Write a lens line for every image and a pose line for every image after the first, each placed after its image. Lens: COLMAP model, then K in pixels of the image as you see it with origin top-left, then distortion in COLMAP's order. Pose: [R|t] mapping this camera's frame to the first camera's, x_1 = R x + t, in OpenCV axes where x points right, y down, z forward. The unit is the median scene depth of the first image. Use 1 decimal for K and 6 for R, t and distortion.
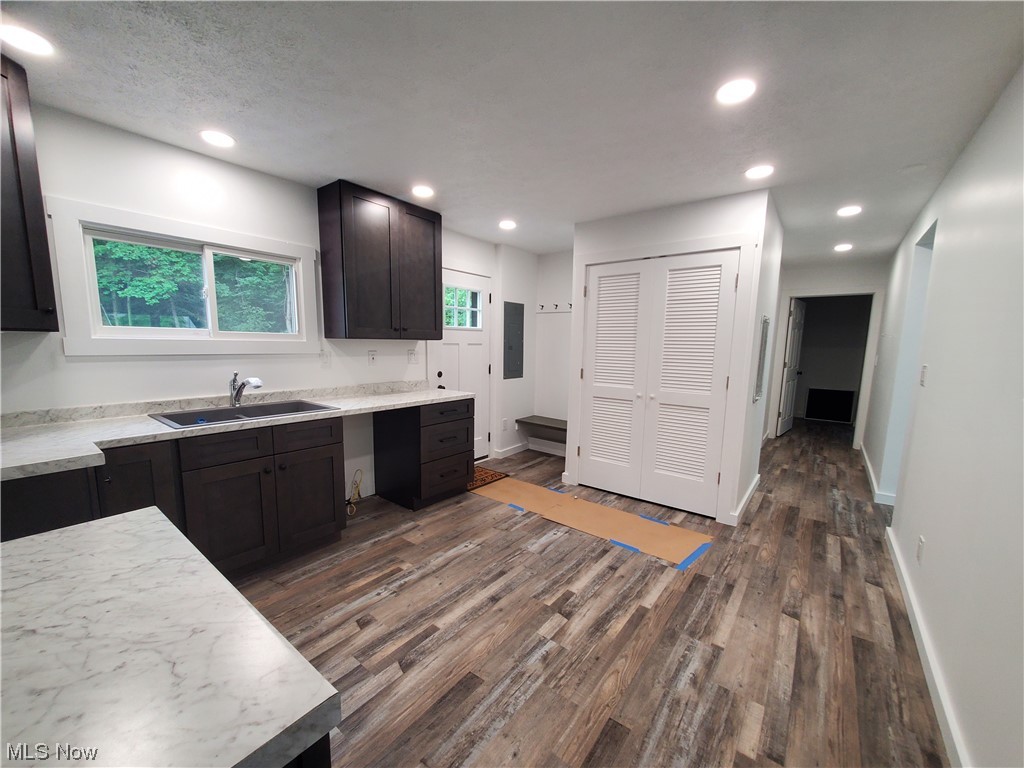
lens RADIAL K [[405.2, 0, 516.0], [0, 405.2, 391.8], [0, 0, 1]] dist [0.001106, -0.000887]
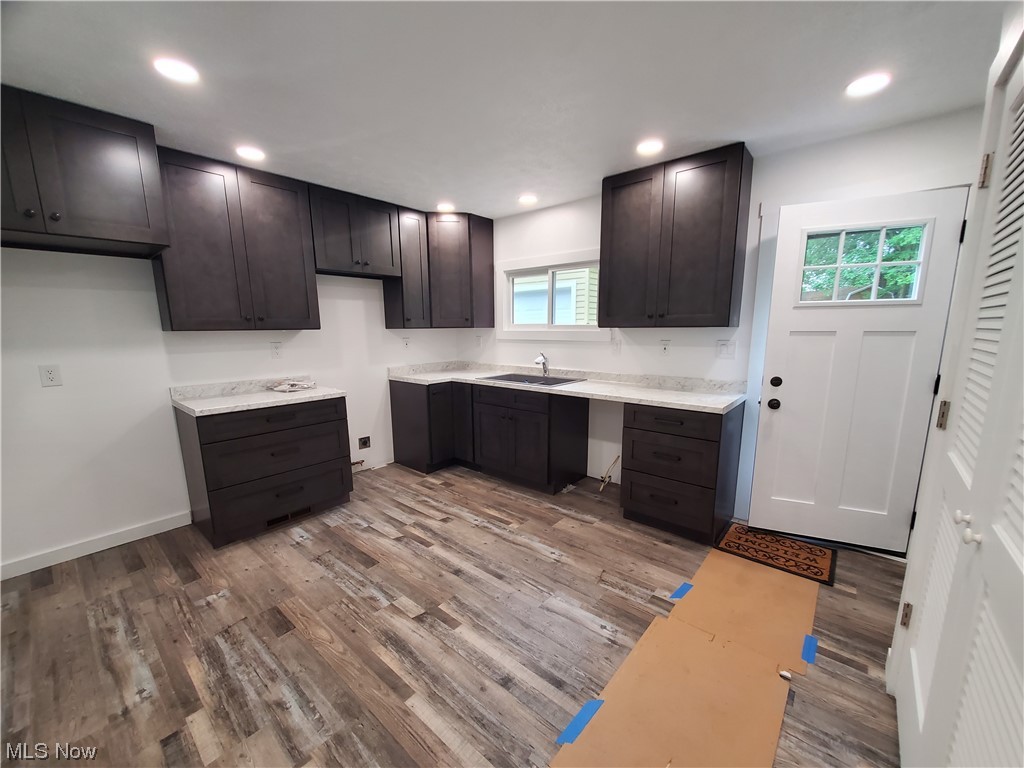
lens RADIAL K [[405.2, 0, 511.0], [0, 405.2, 392.2], [0, 0, 1]] dist [0.001106, -0.000887]
pose [[-0.052149, 0.140409, -0.988719, 0.902706], [-0.113714, 0.982792, 0.145565, -0.123763], [0.992144, 0.120022, -0.035286, 1.086707]]
